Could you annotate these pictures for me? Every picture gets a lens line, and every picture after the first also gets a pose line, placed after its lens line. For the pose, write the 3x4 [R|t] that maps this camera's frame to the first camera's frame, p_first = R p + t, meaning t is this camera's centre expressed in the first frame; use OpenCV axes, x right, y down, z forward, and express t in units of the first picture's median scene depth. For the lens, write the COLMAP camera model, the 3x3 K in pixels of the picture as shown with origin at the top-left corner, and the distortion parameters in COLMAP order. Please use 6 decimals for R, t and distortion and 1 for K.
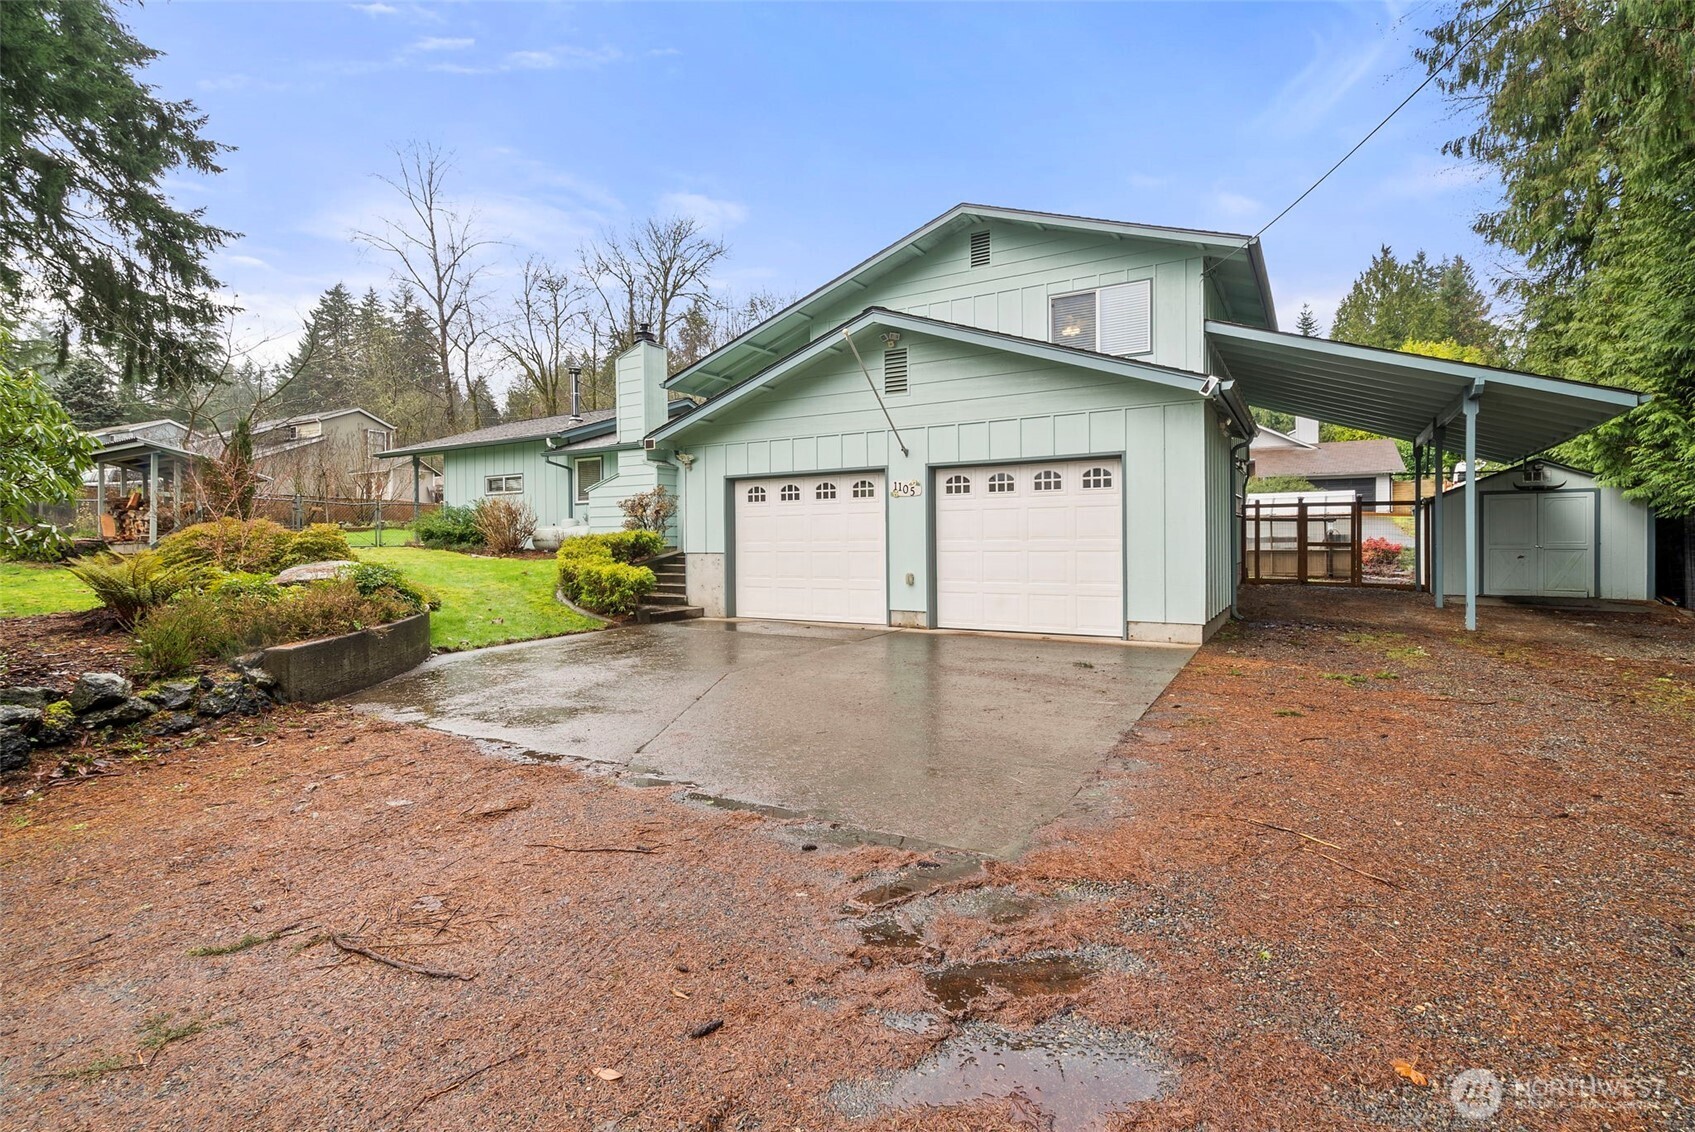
lens RADIAL K [[770.9, 0, 846.0], [0, 770.9, 552.9], [0, 0, 1]] dist [-0.002814, 0.000363]
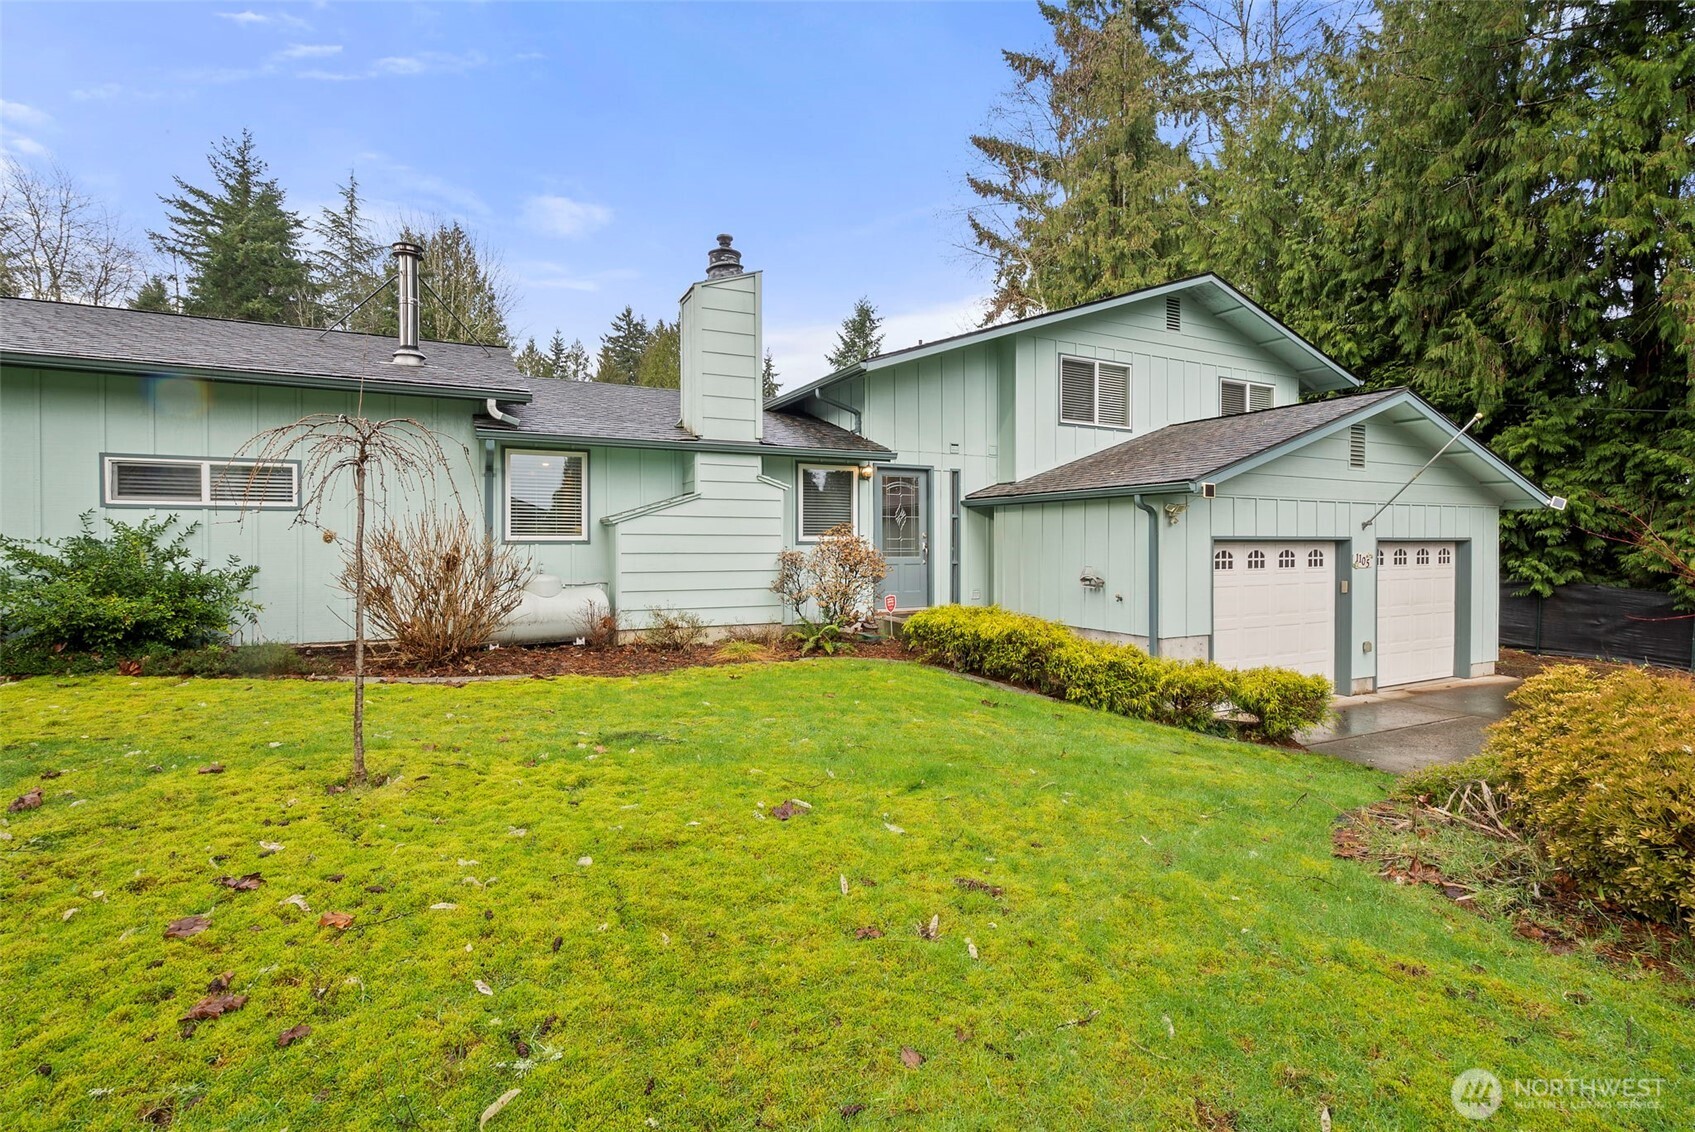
lens RADIAL K [[772.7, 0, 843.0], [0, 772.7, 553.3], [0, 0, 1]] dist [-0.002500, 0.000158]
pose [[0.540361, -0.003016, 0.841428, -0.892960], [0.008568, 0.999961, -0.001917, -0.074207], [-0.841389, 0.008245, 0.540367, 0.784052]]
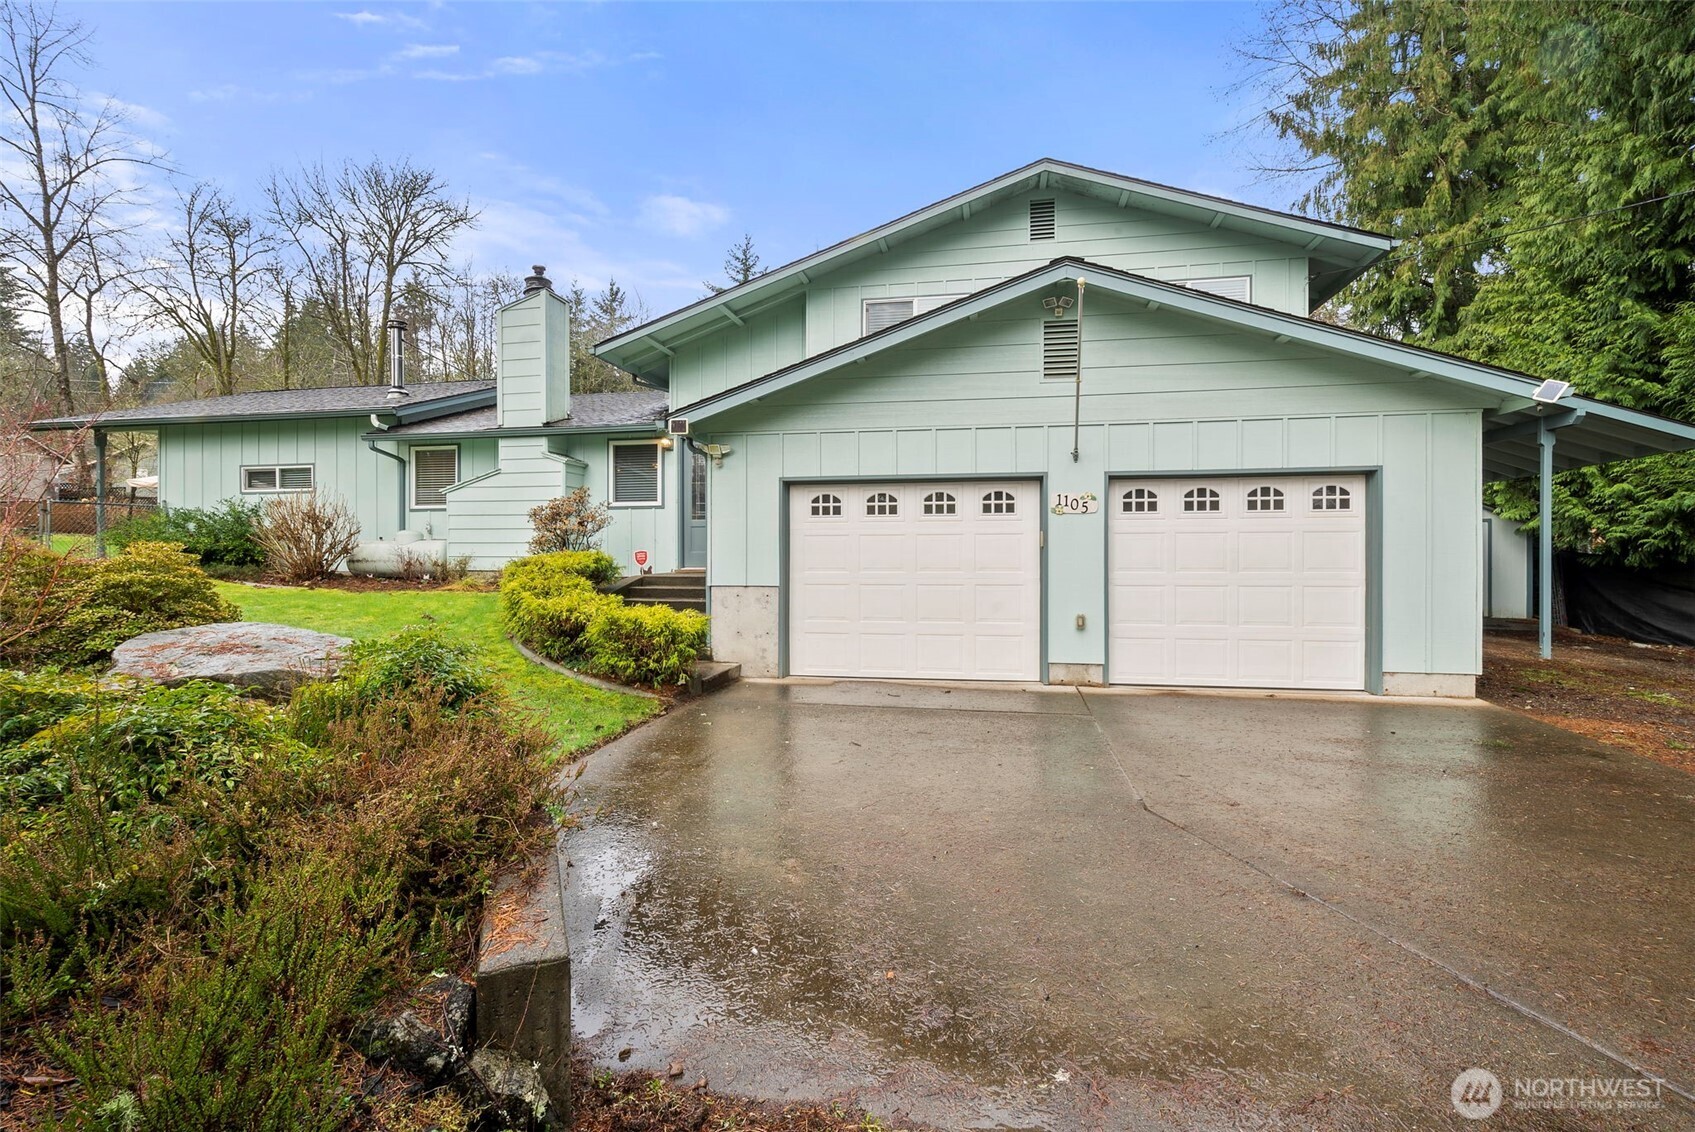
lens RADIAL K [[772.1, 0, 837.3], [0, 772.1, 559.4], [0, 0, 1]] dist [-0.000838, -0.000395]
pose [[0.942476, 0.004144, 0.334247, -0.303606], [-0.001034, 0.999955, -0.009482, -0.015834], [-0.334271, 0.008591, 0.942438, 0.275549]]
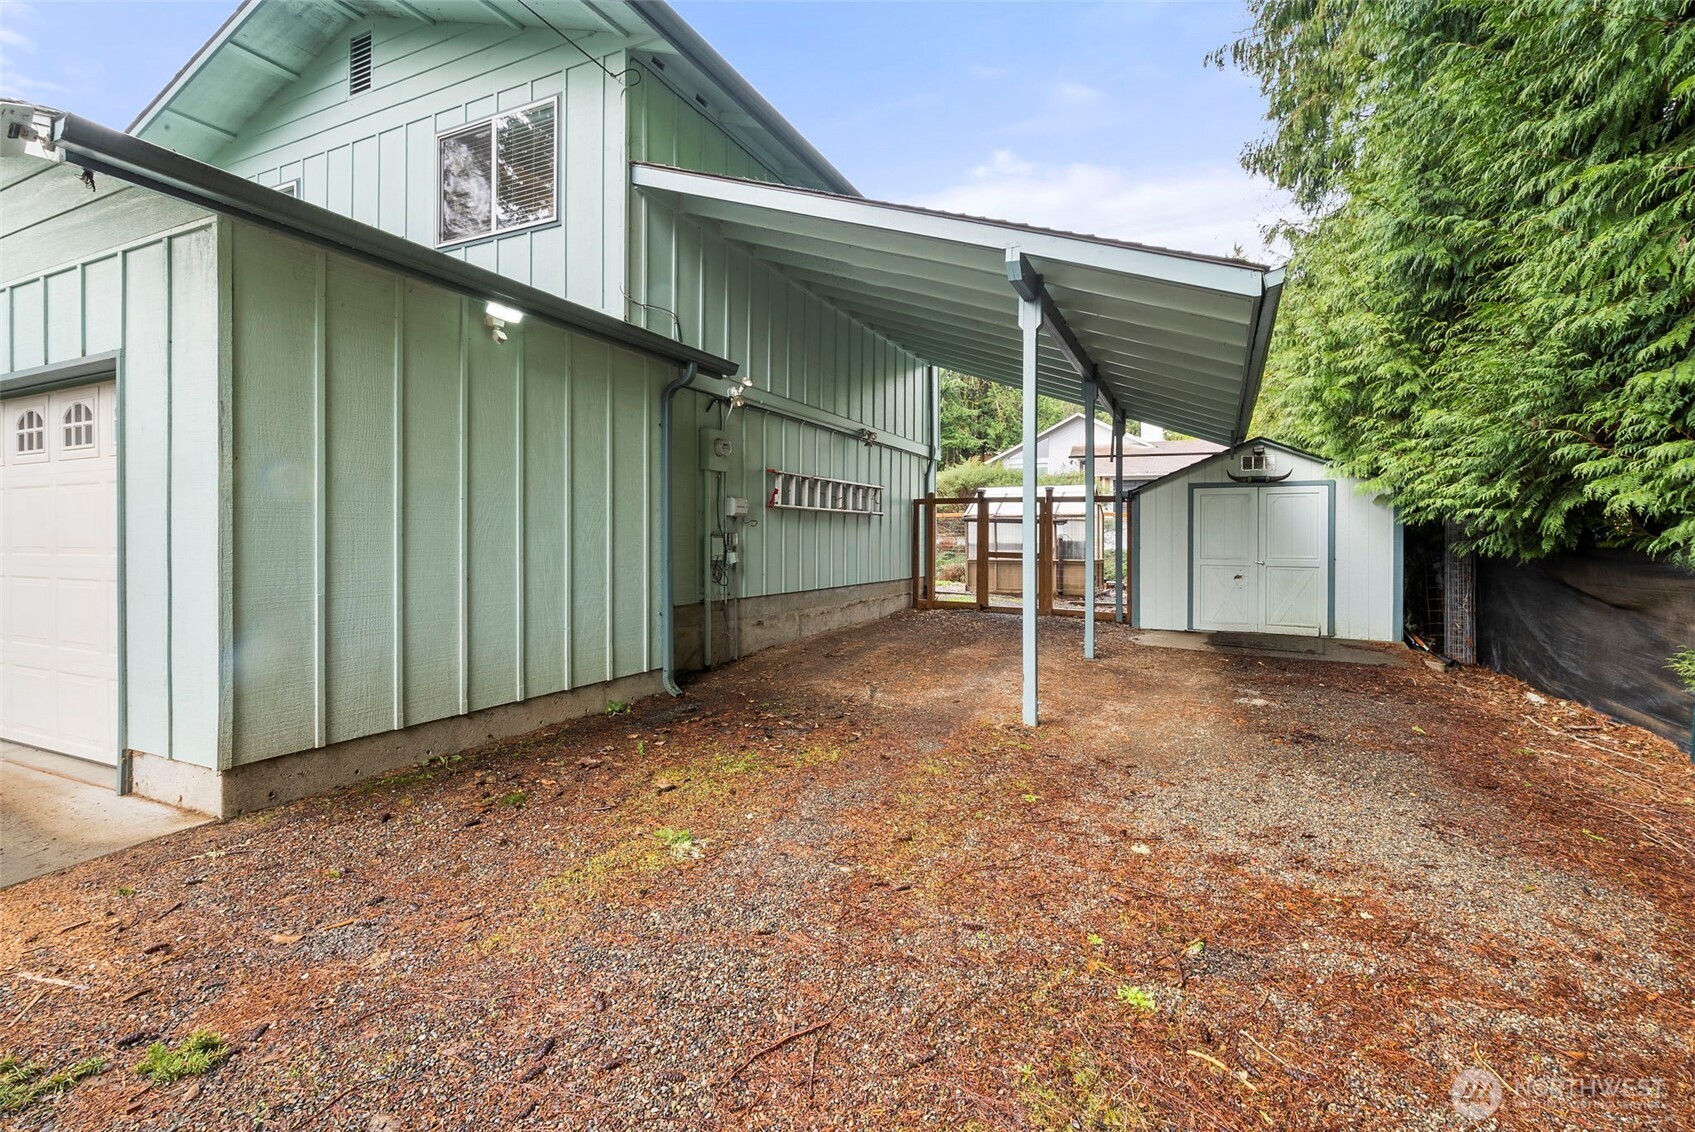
lens RADIAL K [[770.3, 0, 843.8], [0, 770.3, 542.8], [0, 0, 1]] dist [-0.000661, 0.000045]
pose [[0.994953, 0.009259, 0.099917, 0.472533], [-0.008280, 0.999914, -0.010207, -0.016741], [-0.100003, 0.009328, 0.994943, 0.353551]]
